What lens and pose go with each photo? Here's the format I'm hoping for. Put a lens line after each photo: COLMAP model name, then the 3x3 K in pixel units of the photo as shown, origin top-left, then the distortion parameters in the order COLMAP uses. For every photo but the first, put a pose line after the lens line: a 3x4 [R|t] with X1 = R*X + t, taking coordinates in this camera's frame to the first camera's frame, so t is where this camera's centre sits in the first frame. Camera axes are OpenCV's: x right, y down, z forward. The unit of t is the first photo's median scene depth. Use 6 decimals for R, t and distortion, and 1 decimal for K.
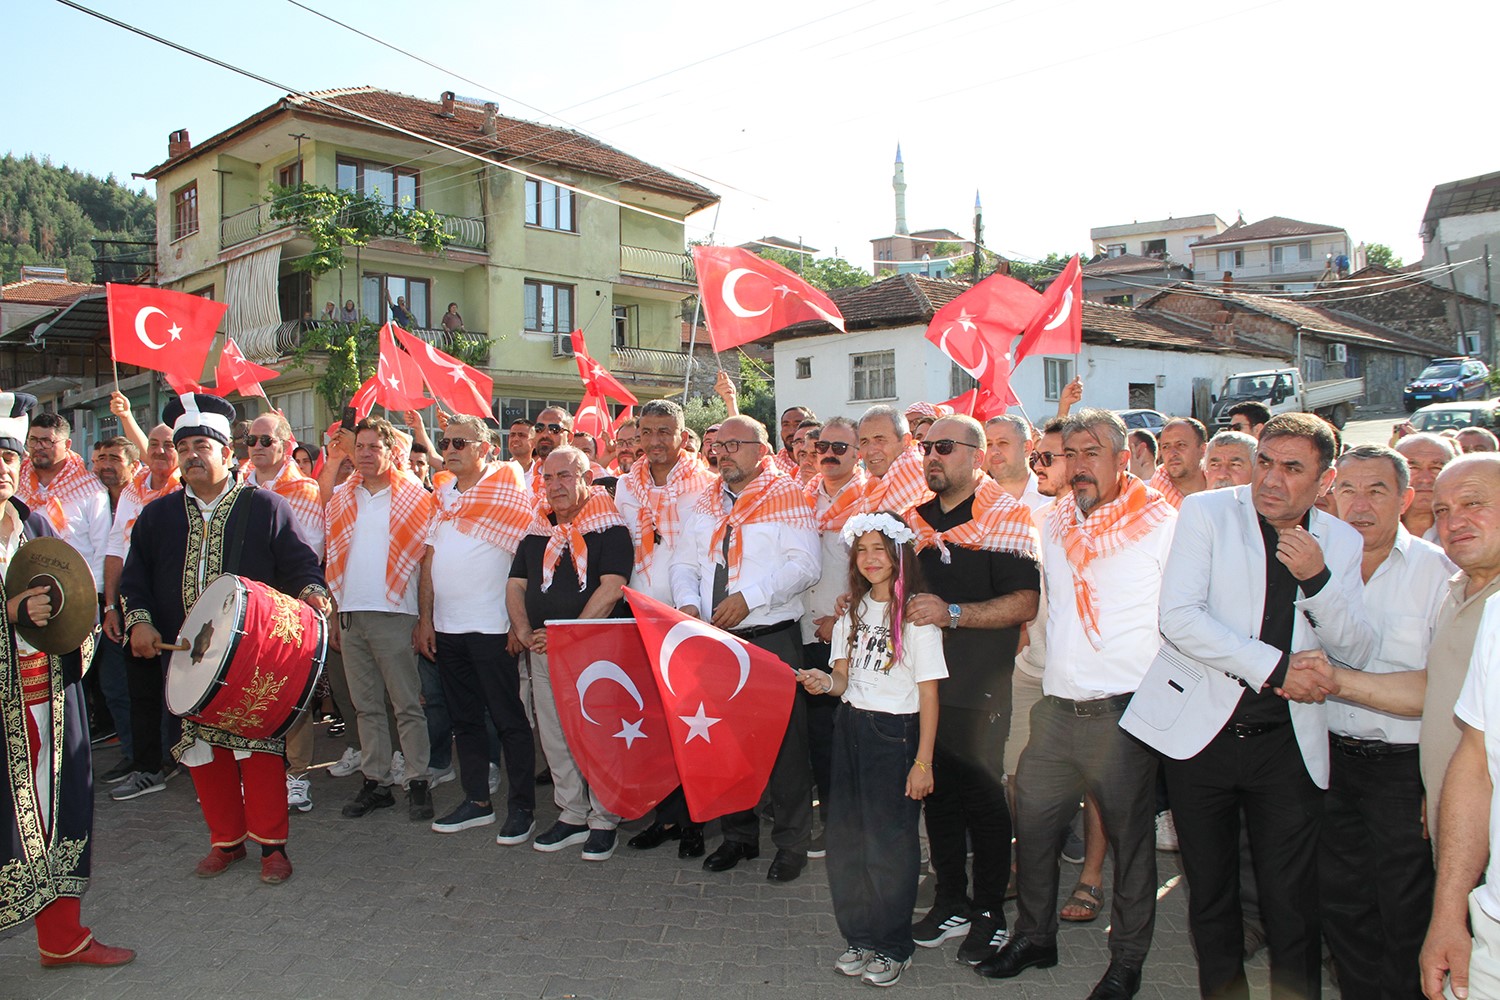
lens RADIAL K [[1314.5, 0, 751.0], [0, 1314.5, 498.6], [0, 0, 1]] dist [-0.019925, -0.002034]
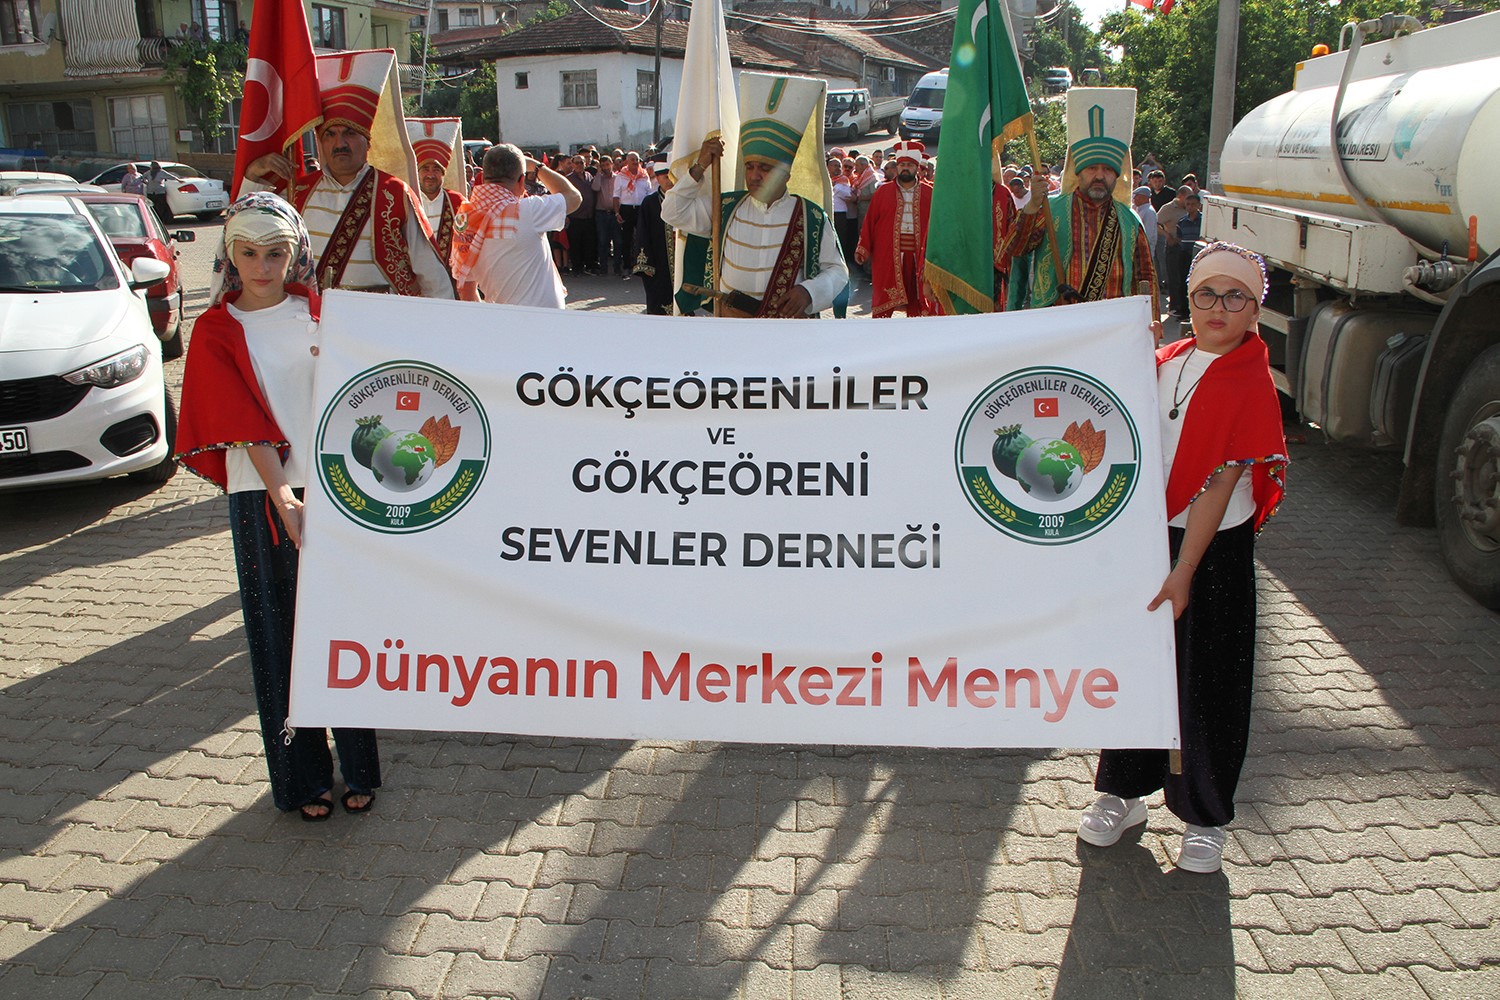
lens RADIAL K [[1314.5, 0, 750.4], [0, 1314.5, 499.5], [0, 0, 1]] dist [-0.019925, -0.002034]
pose [[0.942192, -0.077480, 0.325991, -0.188359], [0.001854, 0.974089, 0.226157, 0.010868], [-0.335067, -0.212479, 0.917923, -0.334087]]
